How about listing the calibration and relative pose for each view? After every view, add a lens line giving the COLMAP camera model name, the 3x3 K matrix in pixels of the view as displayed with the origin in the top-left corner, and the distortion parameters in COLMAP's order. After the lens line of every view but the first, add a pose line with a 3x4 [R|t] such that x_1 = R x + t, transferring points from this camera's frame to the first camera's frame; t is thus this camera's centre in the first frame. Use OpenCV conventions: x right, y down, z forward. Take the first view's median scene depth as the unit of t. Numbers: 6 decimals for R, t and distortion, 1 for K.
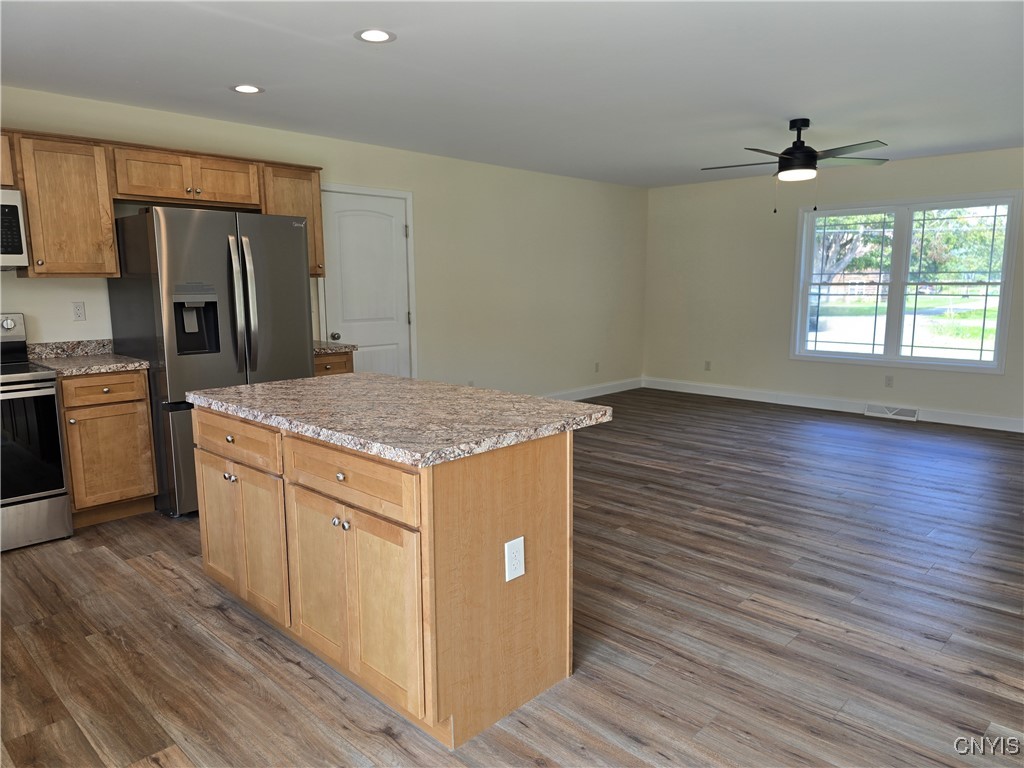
lens RADIAL K [[689.0, 0, 510.2], [0, 689.0, 388.8], [0, 0, 1]] dist [0.064243, -0.064535]
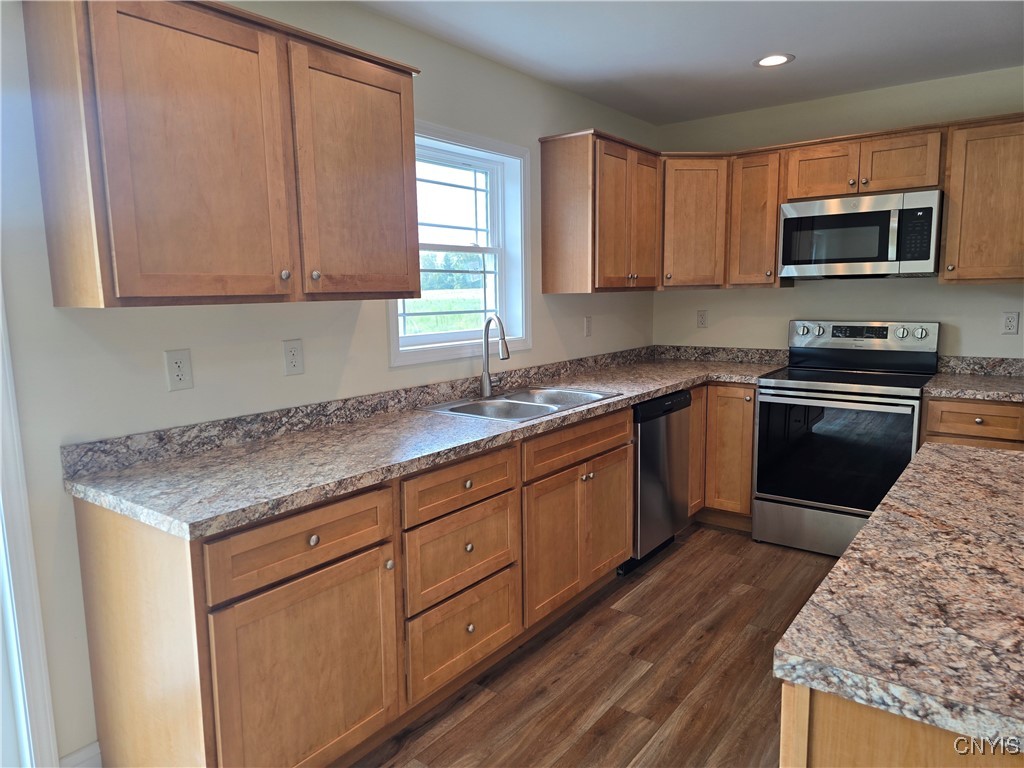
lens RADIAL K [[684.8, 0, 505.3], [0, 684.8, 382.6], [0, 0, 1]] dist [0.066537, -0.066307]
pose [[0.122399, 0.138767, -0.982732, 0.141586], [-0.140380, 0.982643, 0.121270, -0.058544], [0.982503, 0.123113, 0.139755, 0.306180]]
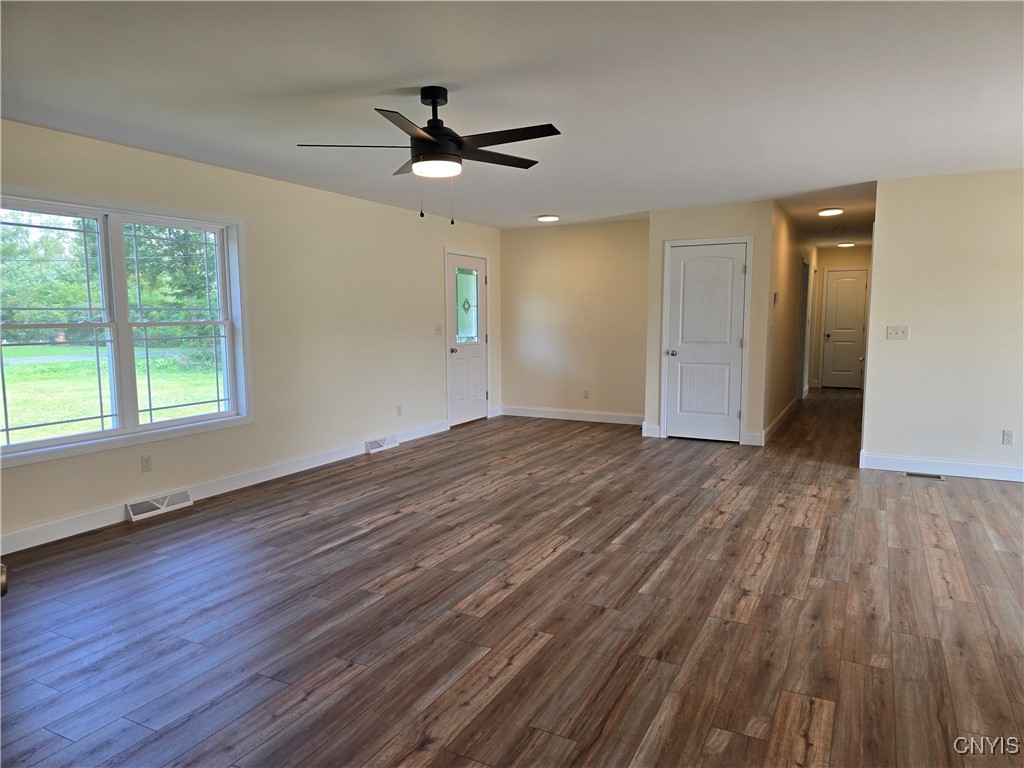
lens RADIAL K [[688.9, 0, 501.9], [0, 688.9, 395.6], [0, 0, 1]] dist [0.079887, -0.089210]
pose [[-0.275686, -0.109259, 0.955018, -0.351012], [0.155910, 0.975281, 0.156584, -0.215027], [-0.948519, 0.192065, -0.251837, 1.362344]]
